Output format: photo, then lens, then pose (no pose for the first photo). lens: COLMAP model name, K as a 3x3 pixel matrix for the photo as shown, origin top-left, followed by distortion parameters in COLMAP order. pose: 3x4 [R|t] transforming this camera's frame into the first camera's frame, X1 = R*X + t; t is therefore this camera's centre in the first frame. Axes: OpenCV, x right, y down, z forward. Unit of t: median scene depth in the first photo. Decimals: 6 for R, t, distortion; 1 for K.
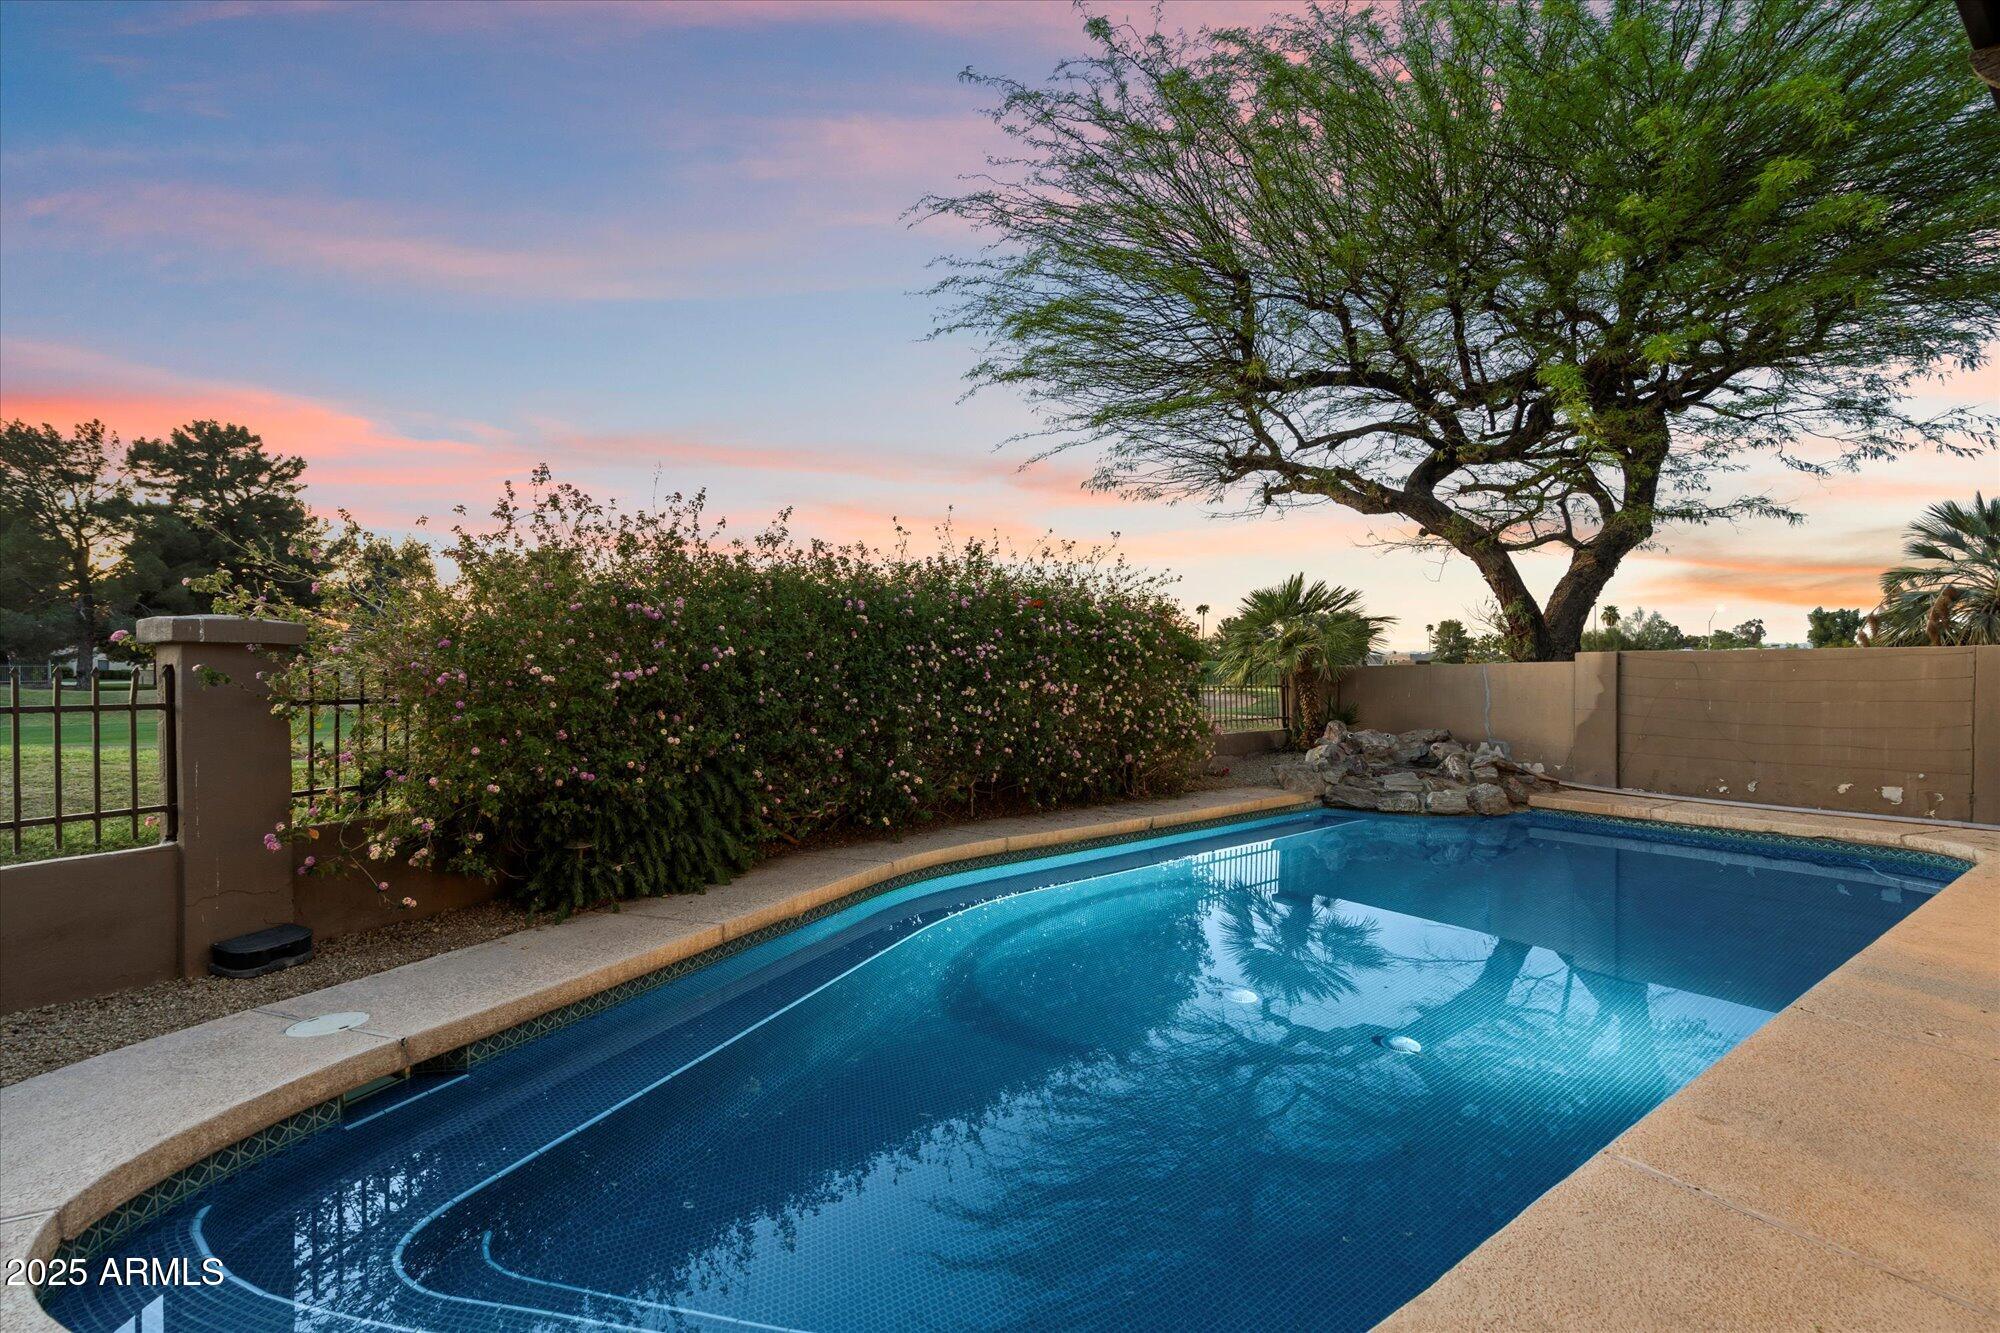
lens RADIAL K [[874.6, 0, 1033.9], [0, 874.6, 674.0], [0, 0, 1]] dist [-0.001335, -0.000108]
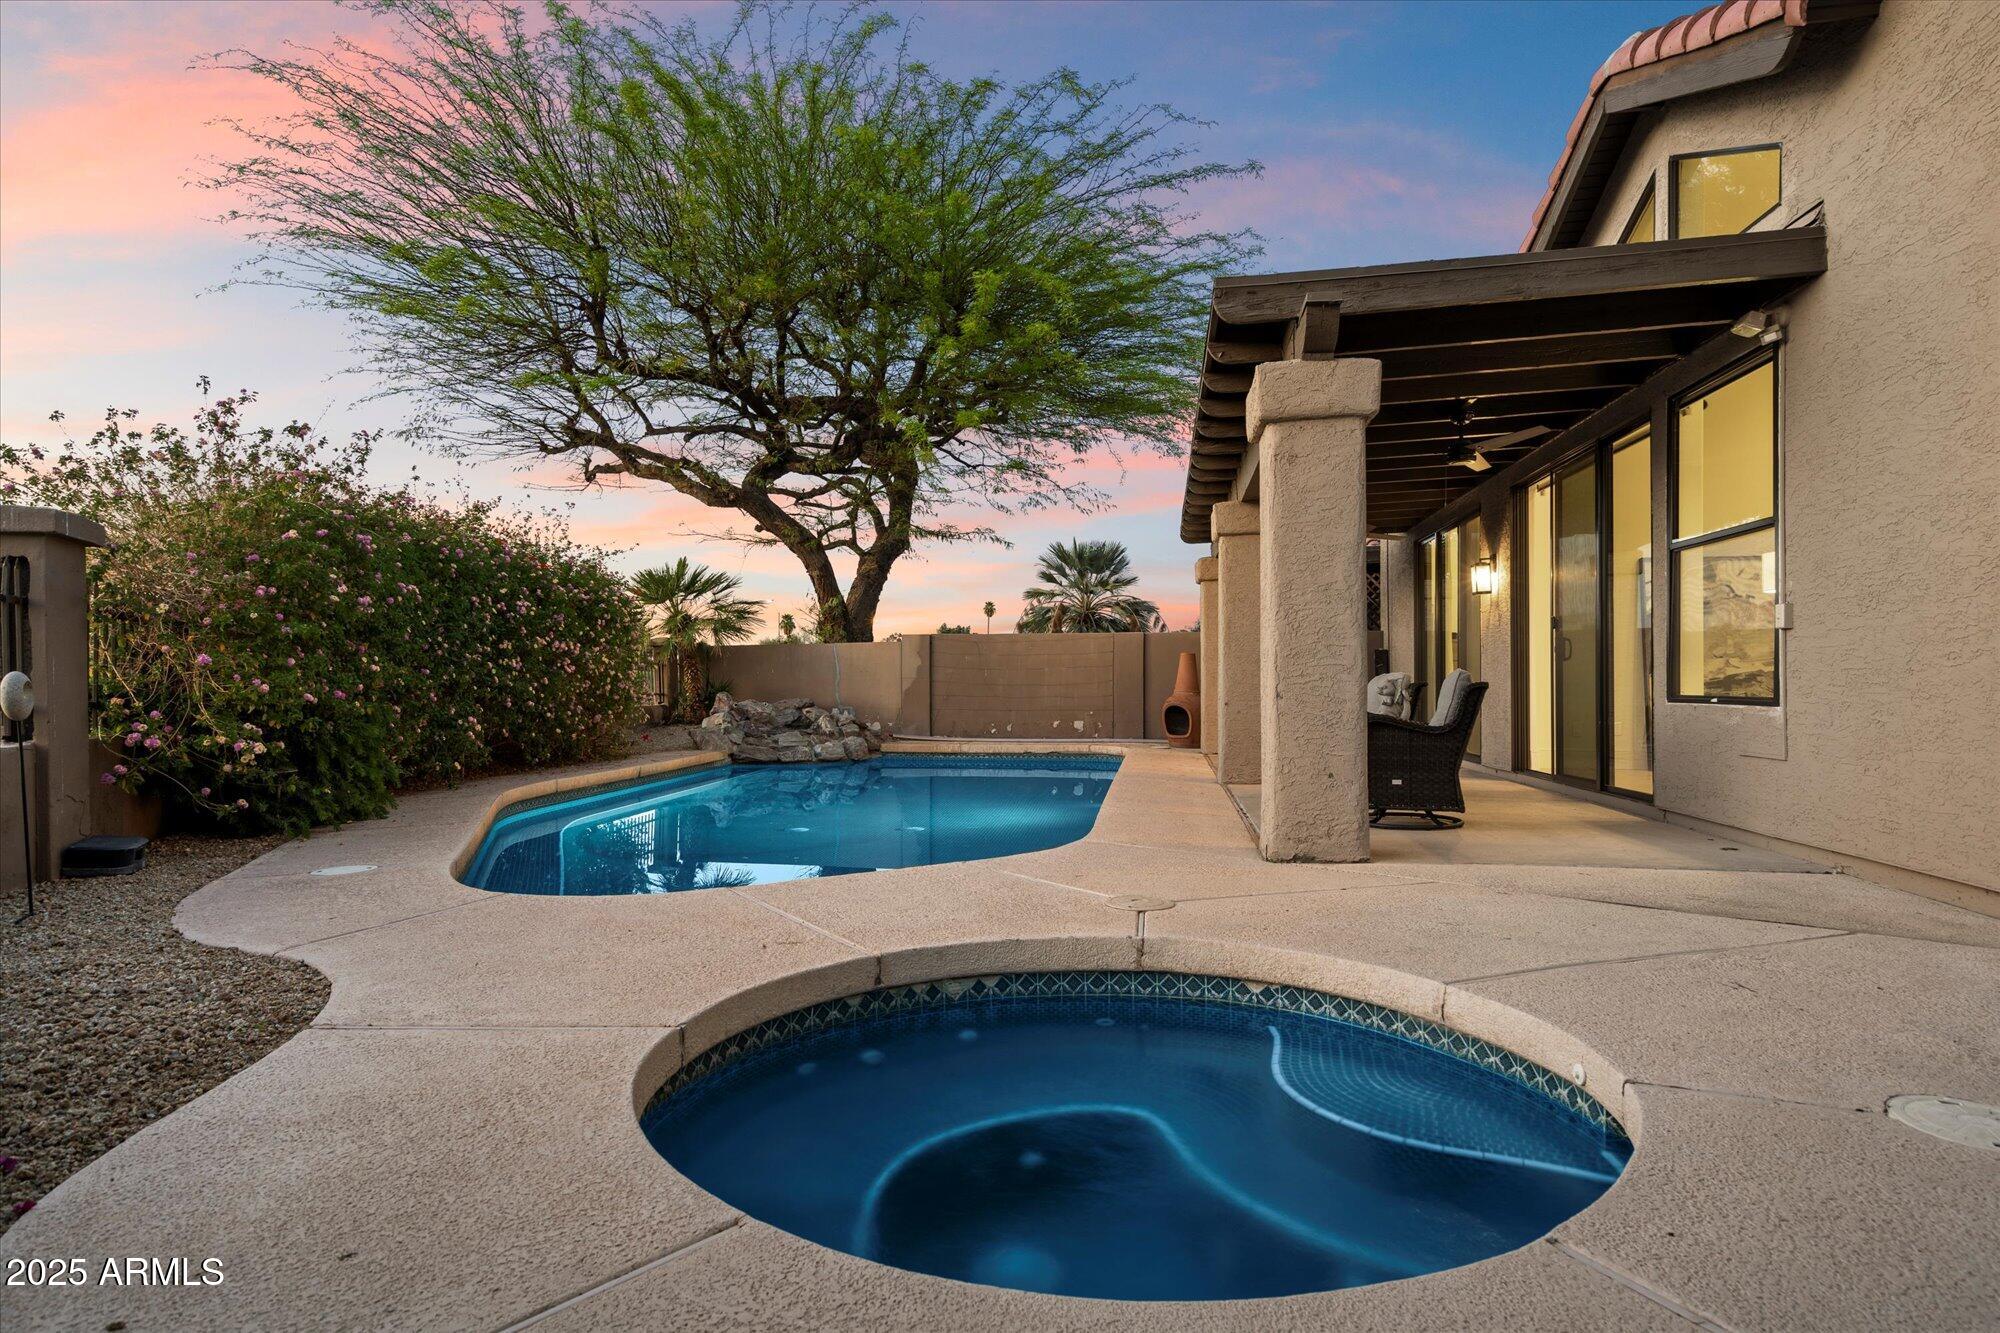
lens RADIAL K [[981.4, 0, 993.9], [0, 981.4, 673.1], [0, 0, 1]] dist [-0.000141, 0.000175]
pose [[0.724723, -0.001428, 0.689039, -0.271827], [0.004154, 0.999989, -0.002298, 0.034684], [-0.689028, 0.004528, 0.724720, -0.142237]]
